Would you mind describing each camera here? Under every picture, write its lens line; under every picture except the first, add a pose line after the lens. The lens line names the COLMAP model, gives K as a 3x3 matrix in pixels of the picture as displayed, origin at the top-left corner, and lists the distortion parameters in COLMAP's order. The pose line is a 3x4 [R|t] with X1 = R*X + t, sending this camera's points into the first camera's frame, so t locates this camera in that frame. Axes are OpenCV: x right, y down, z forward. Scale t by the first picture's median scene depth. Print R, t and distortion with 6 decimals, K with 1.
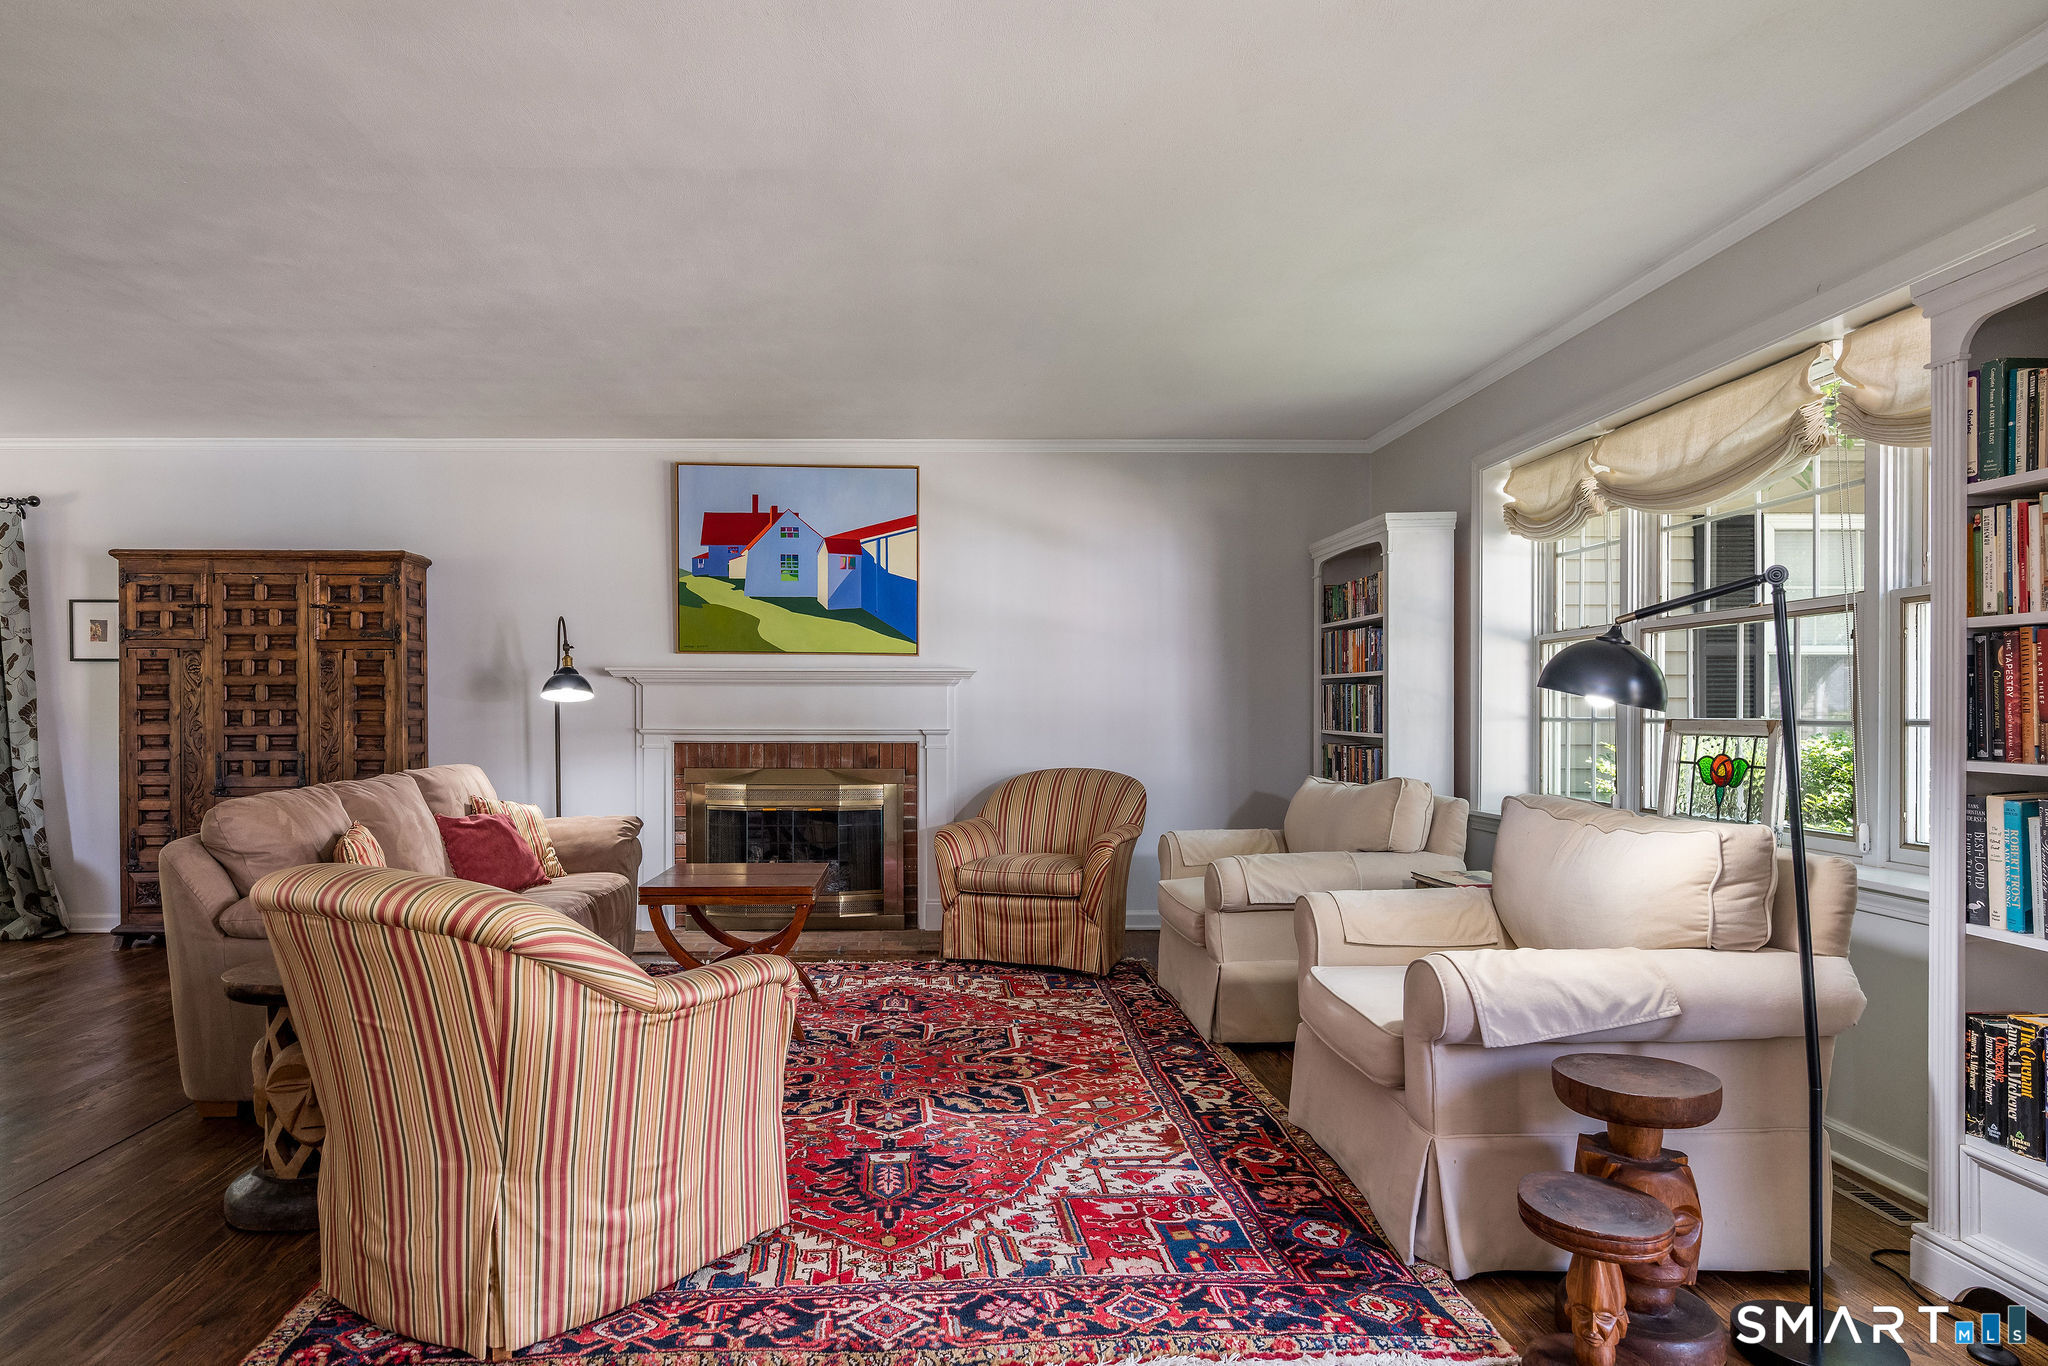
lens RADIAL K [[1157.8, 0, 1031.3], [0, 1157.8, 733.9], [0, 0, 1]] dist [0.002060, -0.001444]
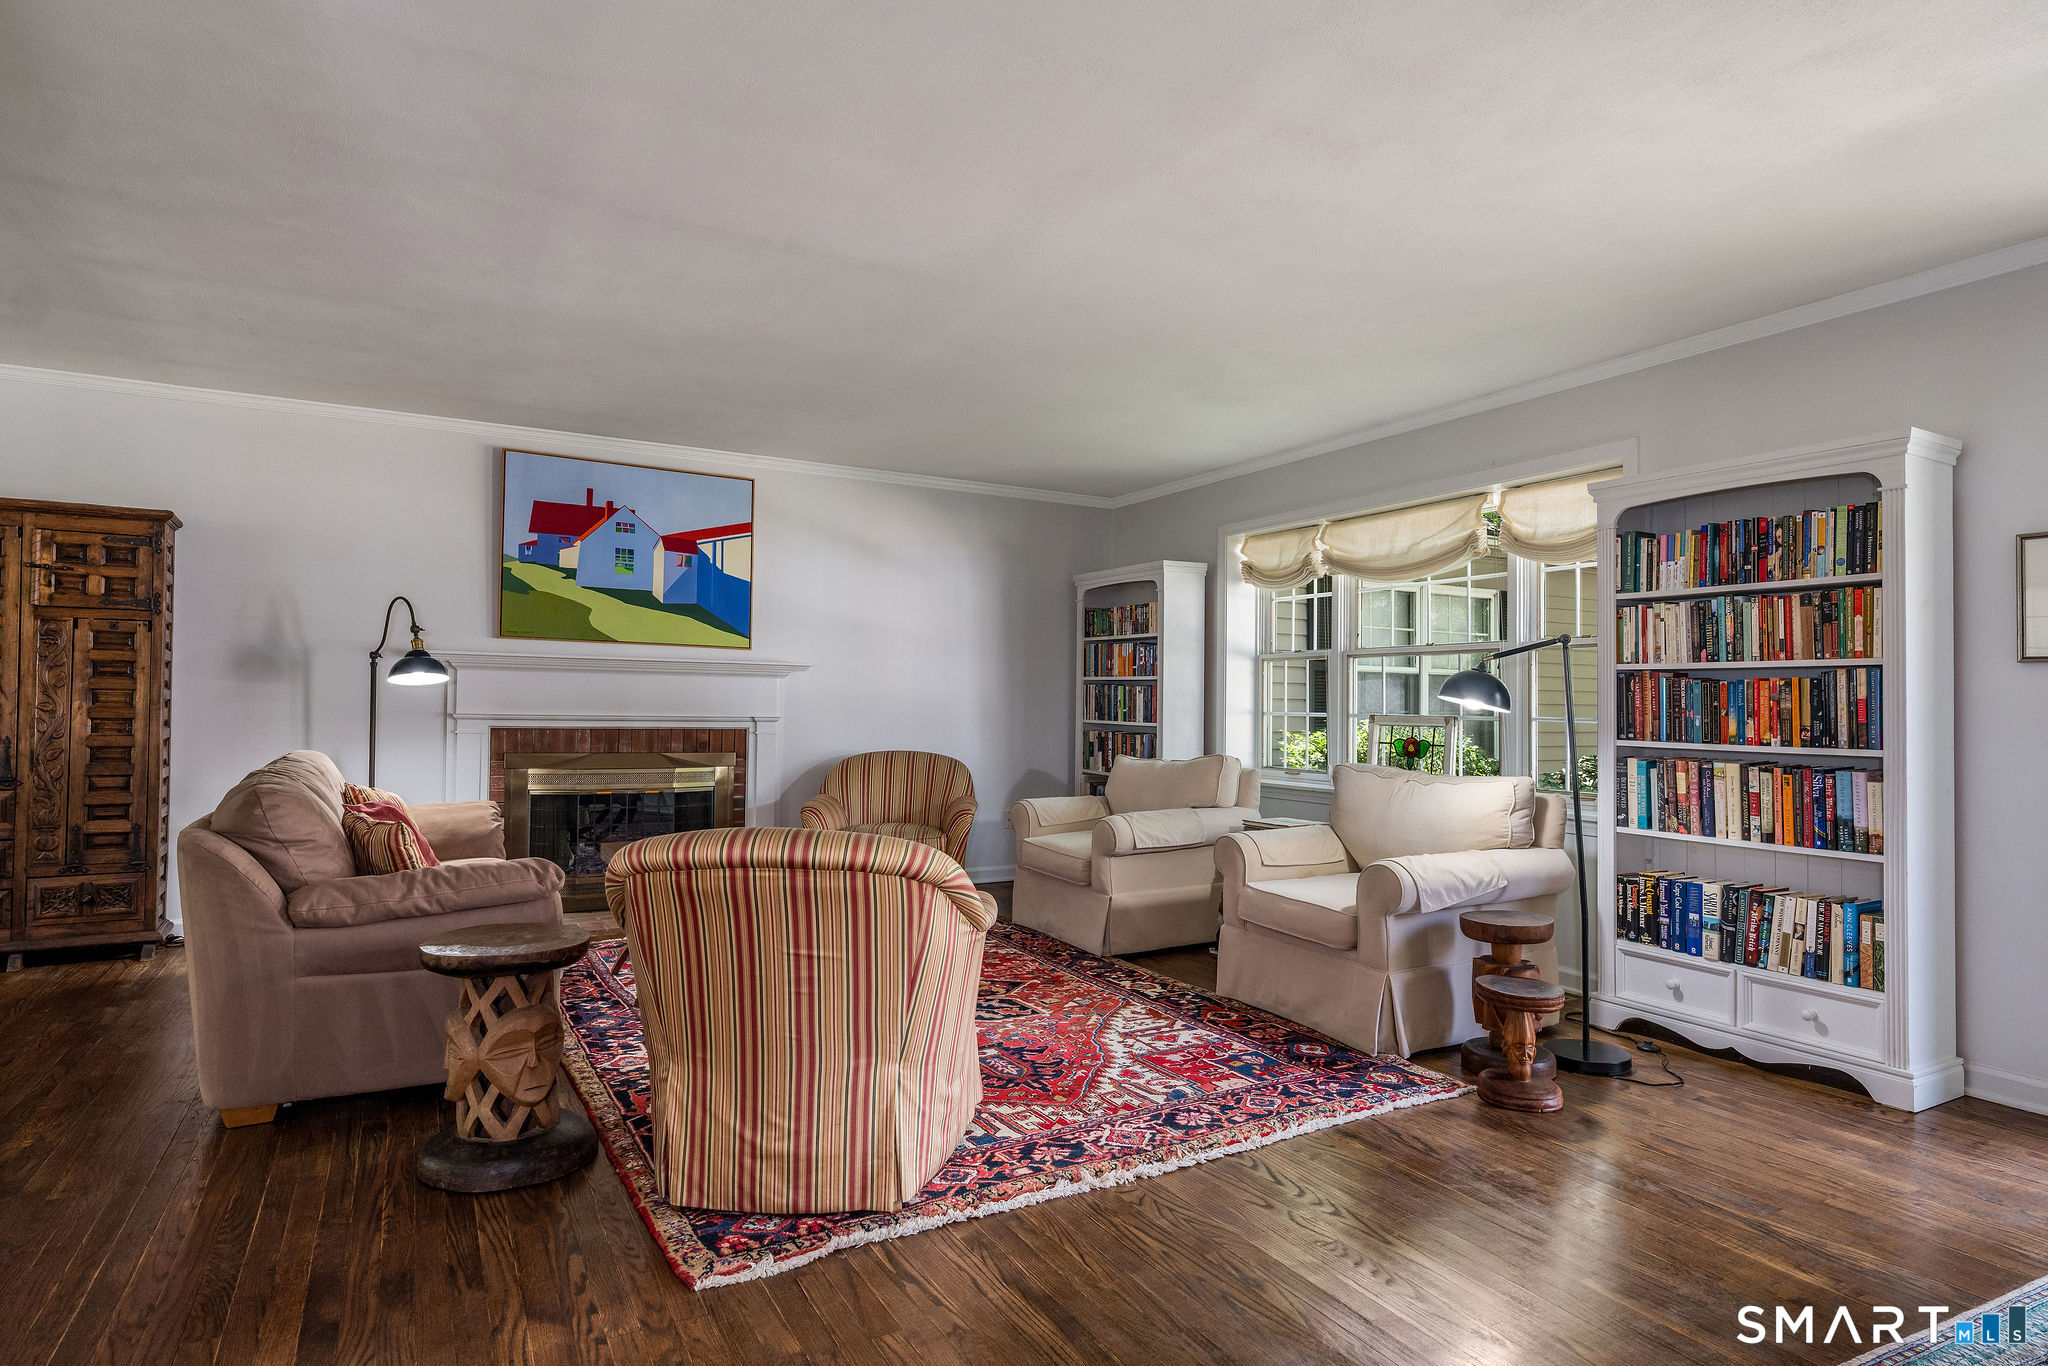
lens RADIAL K [[1066.1, 0, 1101.6], [0, 1066.1, 696.3], [0, 0, 1]] dist [0.004439, -0.000763]
pose [[0.883300, 0.017551, 0.468479, -0.343752], [-0.006260, 0.999651, -0.025647, 0.000823], [-0.468766, 0.019721, 0.883102, -0.065621]]
